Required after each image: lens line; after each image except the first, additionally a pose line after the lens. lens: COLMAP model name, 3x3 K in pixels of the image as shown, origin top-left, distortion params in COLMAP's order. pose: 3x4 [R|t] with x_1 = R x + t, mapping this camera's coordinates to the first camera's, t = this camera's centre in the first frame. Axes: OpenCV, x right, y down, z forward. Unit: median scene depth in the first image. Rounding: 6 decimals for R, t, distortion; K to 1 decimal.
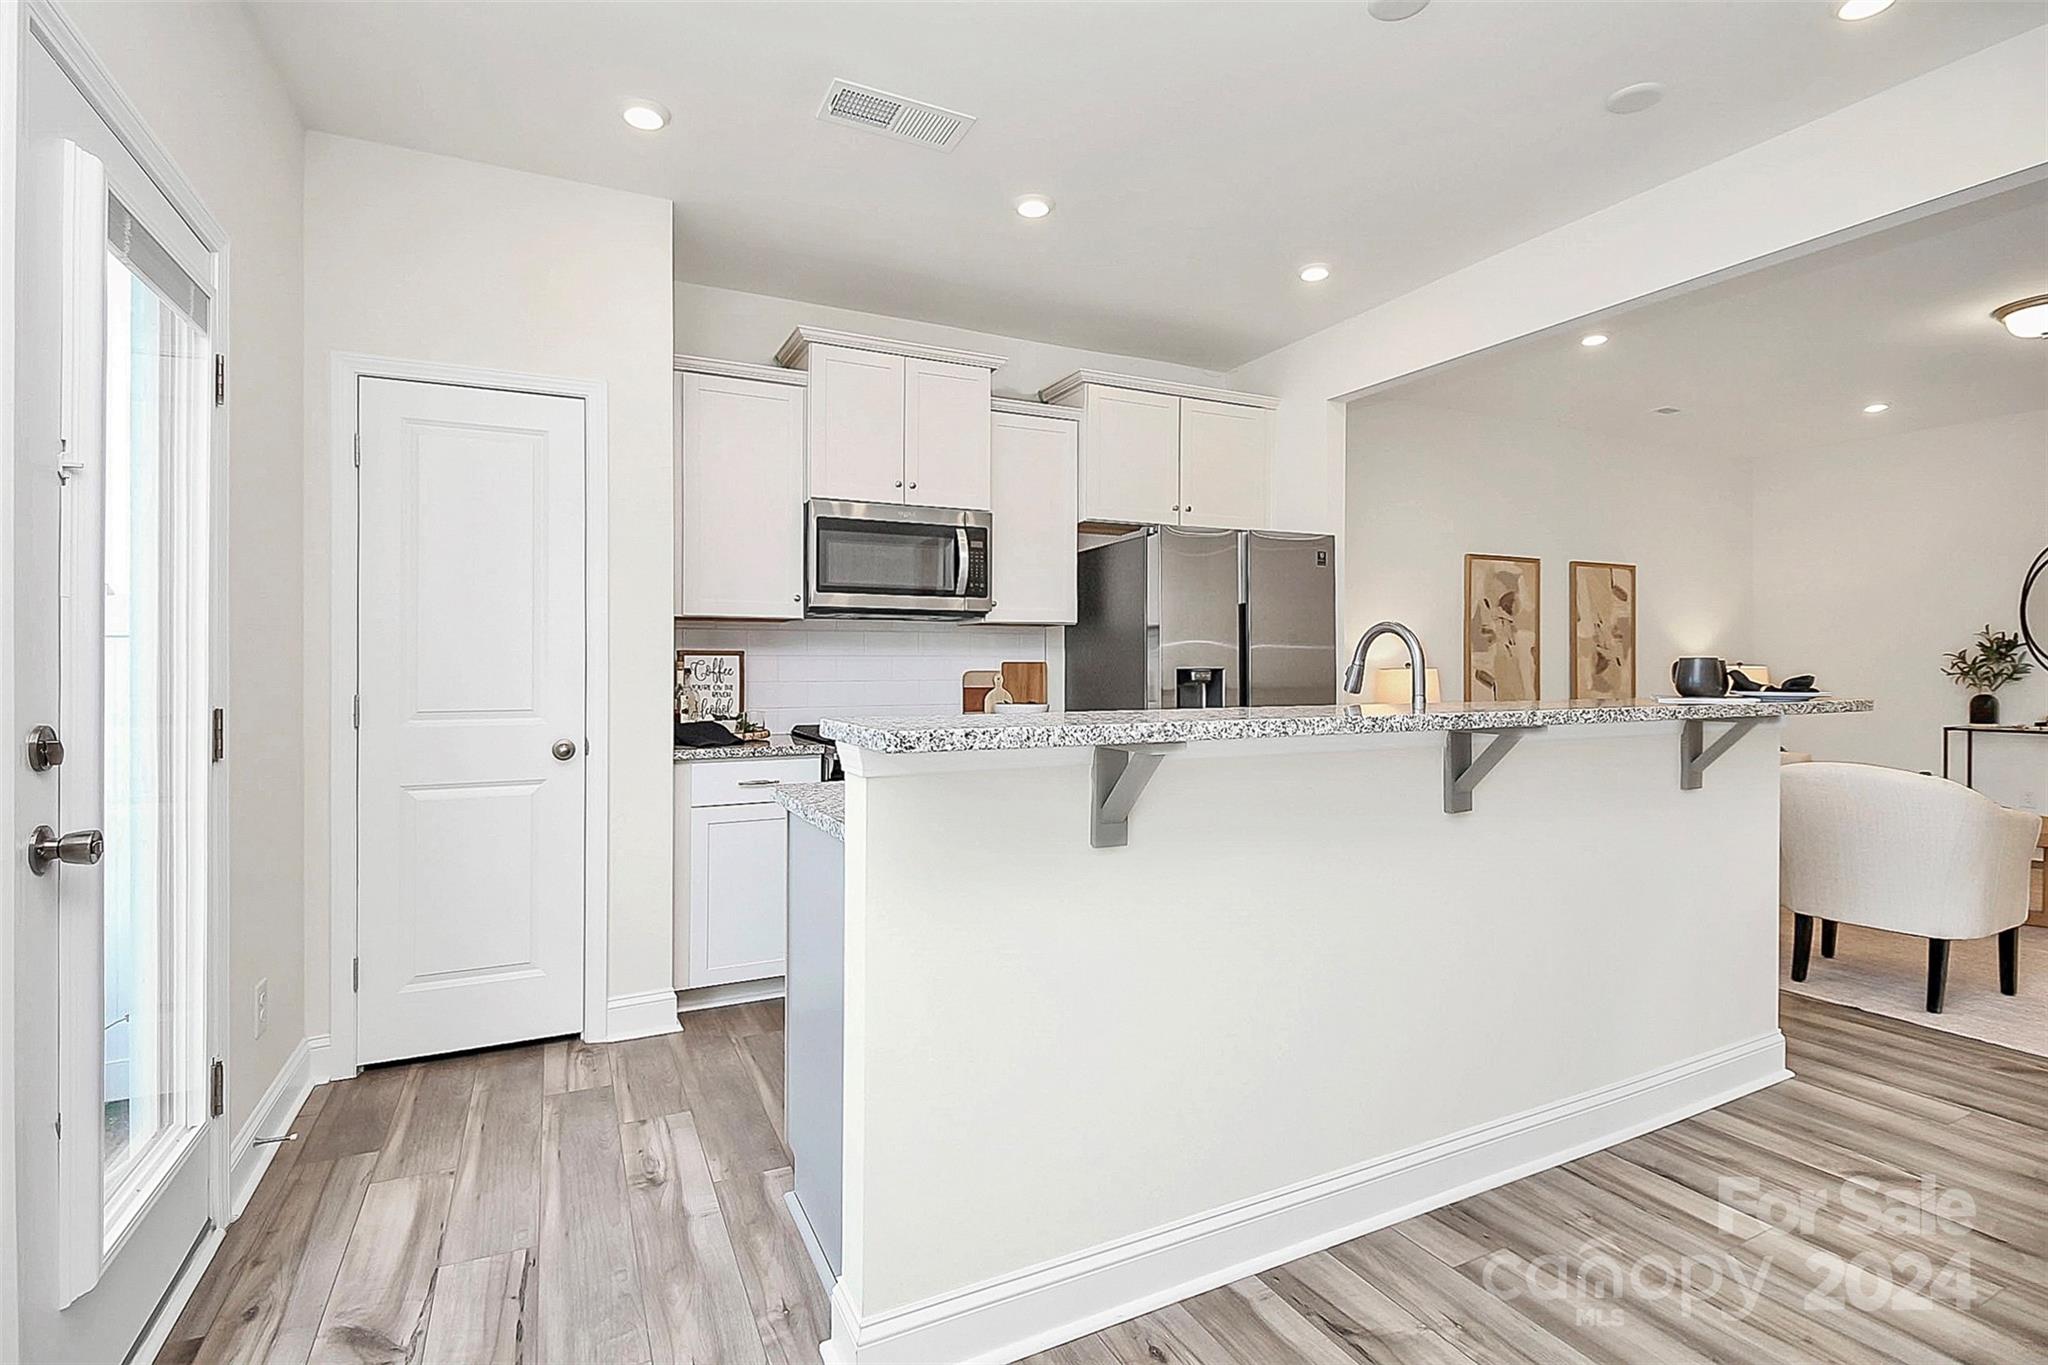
lens RADIAL K [[974.4, 0, 1023.5], [0, 974.4, 663.7], [0, 0, 1]] dist [-0.007033, -0.000946]
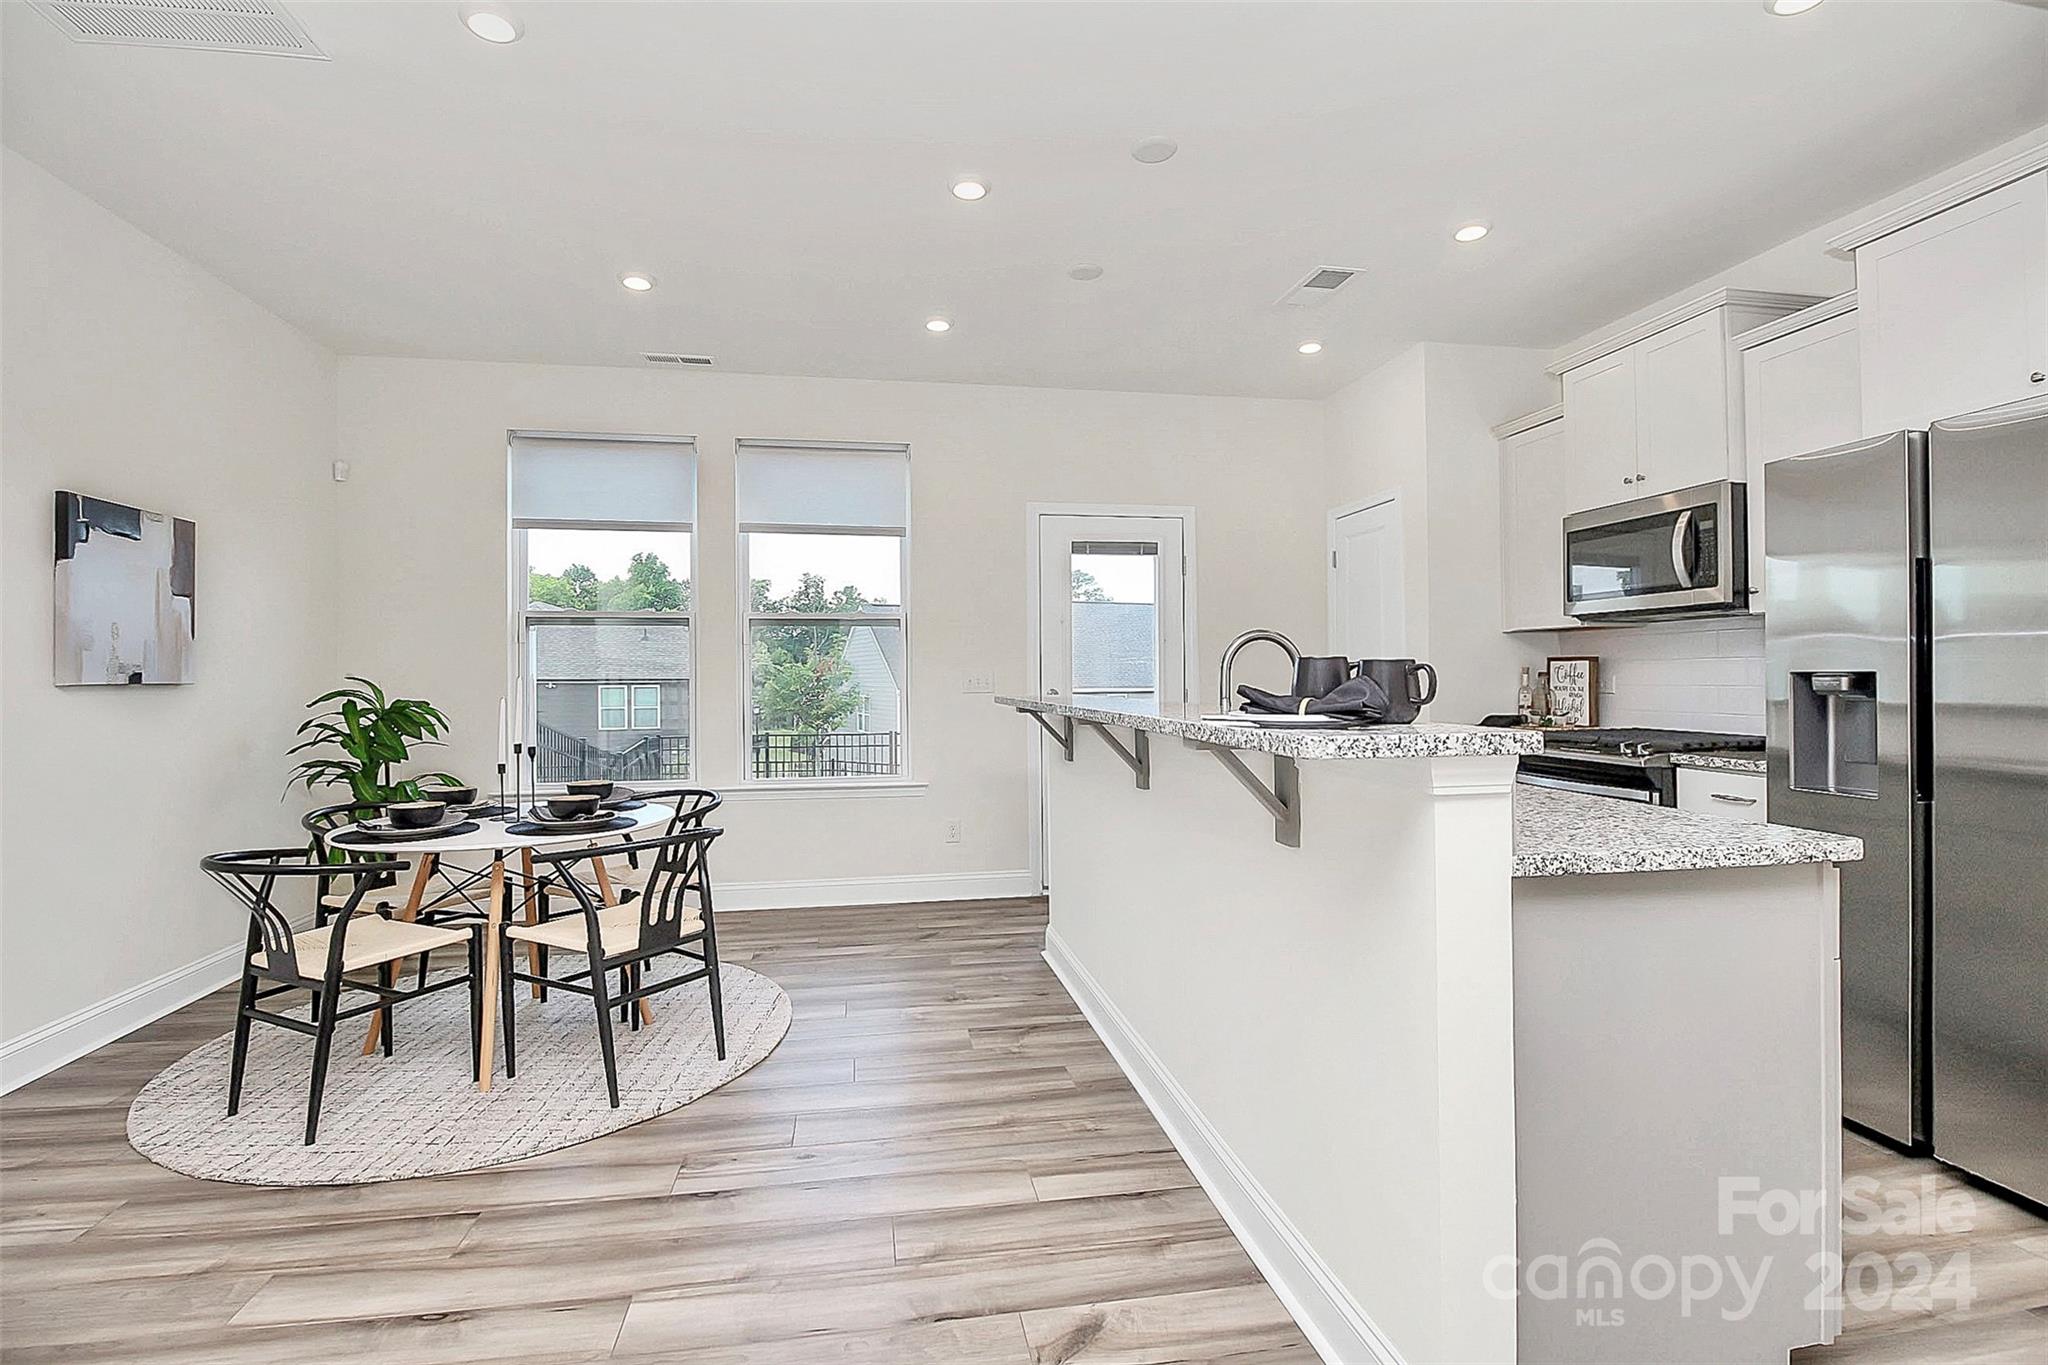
lens RADIAL K [[953.3, 0, 1026.2], [0, 953.3, 656.8], [0, 0, 1]] dist [0.000161, -0.009736]
pose [[-0.280673, -0.016162, -0.959667, 0.627469], [0.007342, 0.999793, -0.018985, 0.001870], [0.959775, -0.012374, -0.280496, 0.449732]]
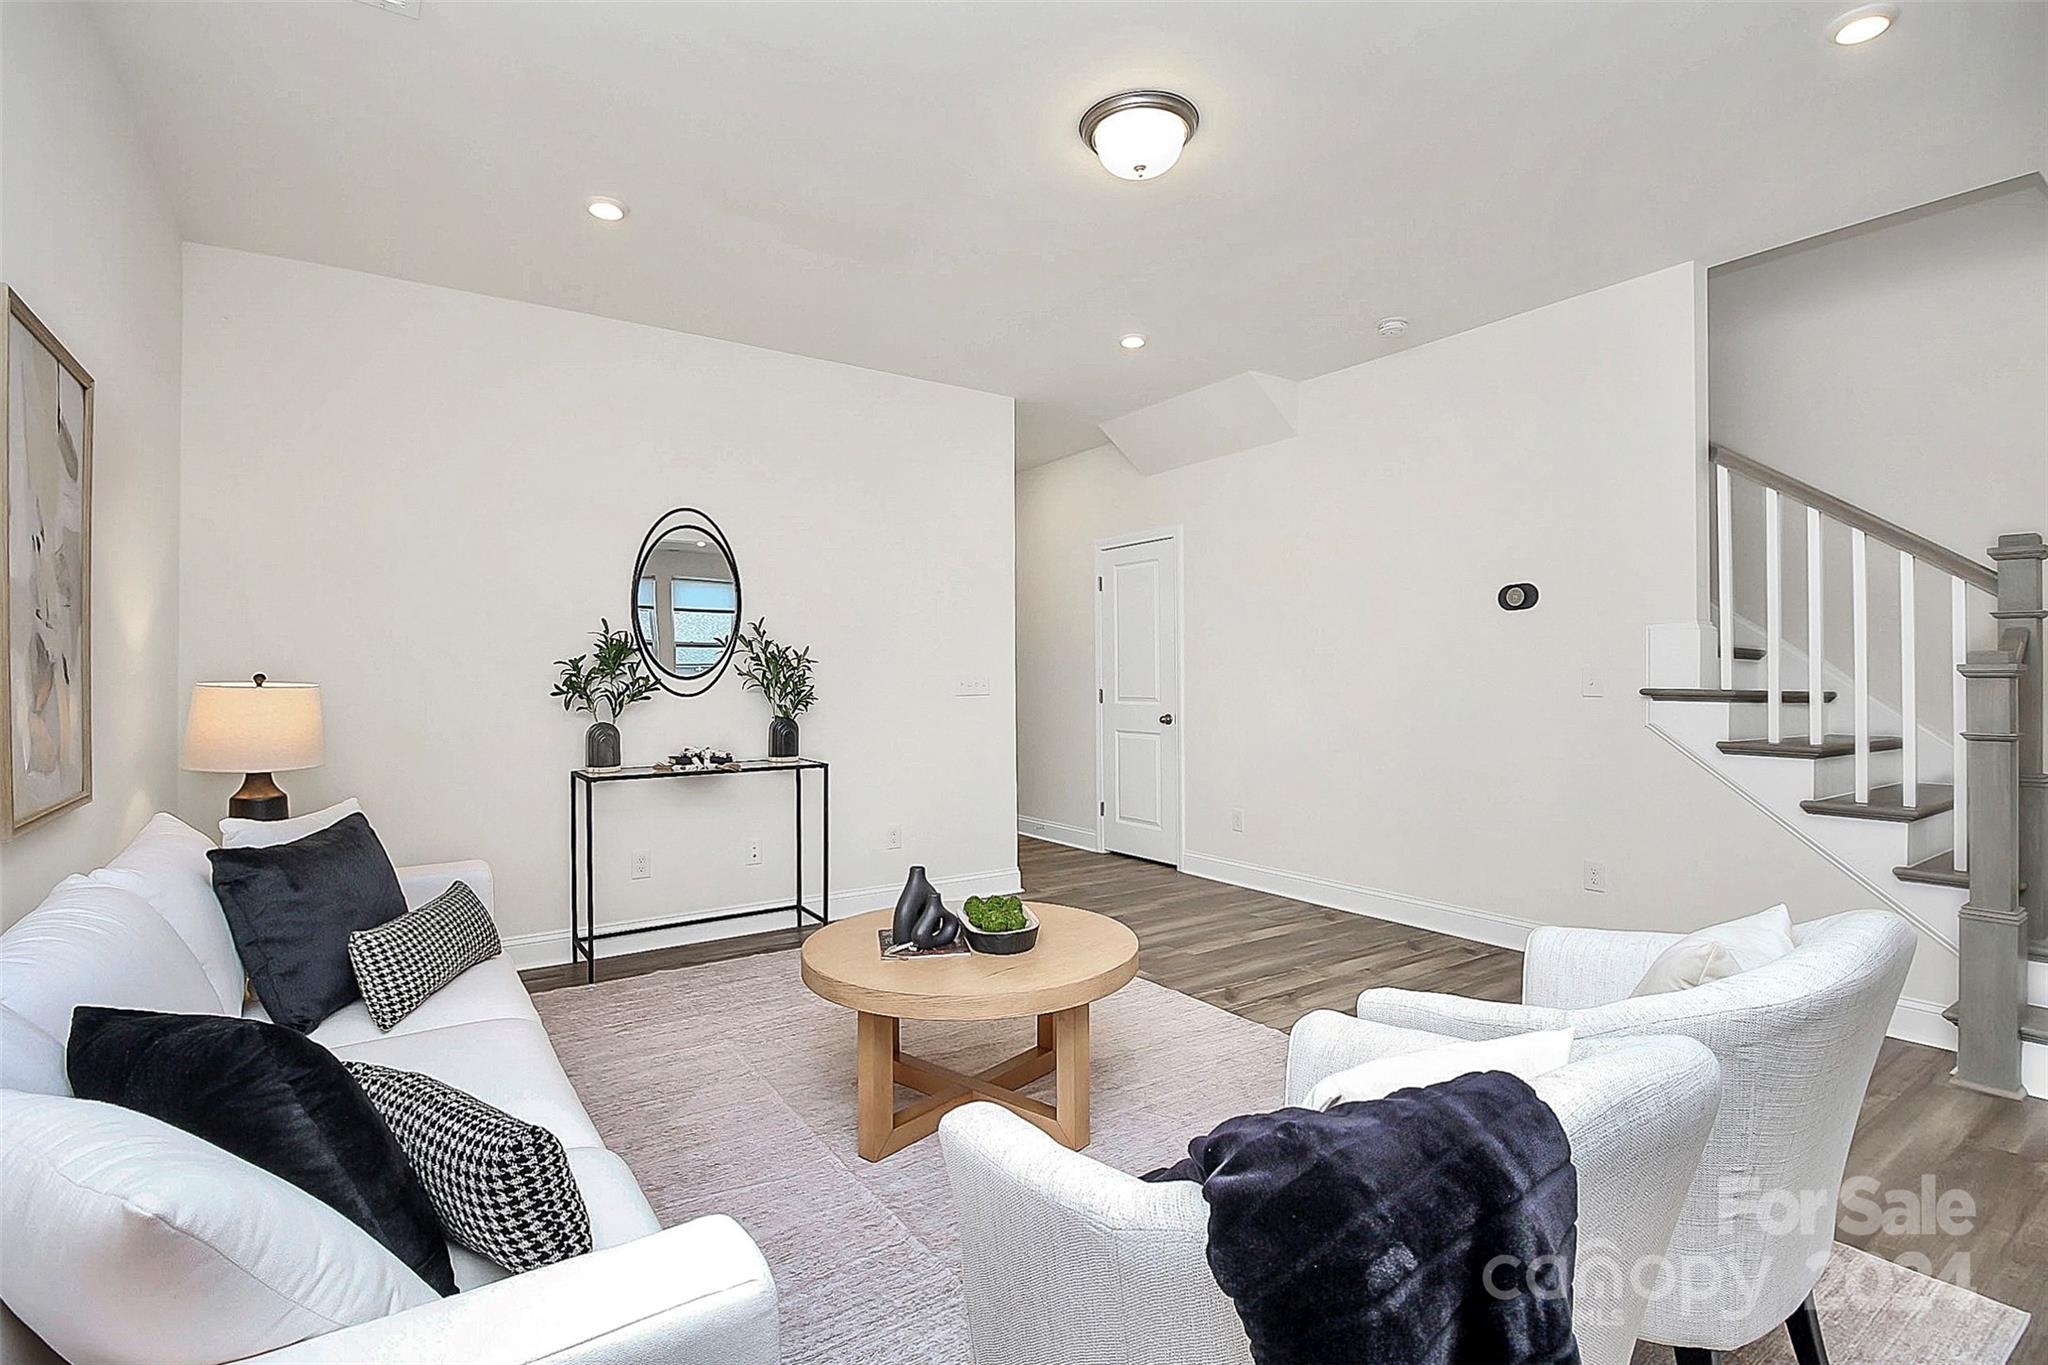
lens RADIAL K [[974.4, 0, 1023.5], [0, 974.4, 663.7], [0, 0, 1]] dist [-0.007033, -0.000946]
pose [[-0.136744, 0.013229, 0.990518, 0.290160], [0.004094, 0.999910, -0.012789, 0.000905], [-0.990598, 0.002306, -0.136786, 0.811517]]
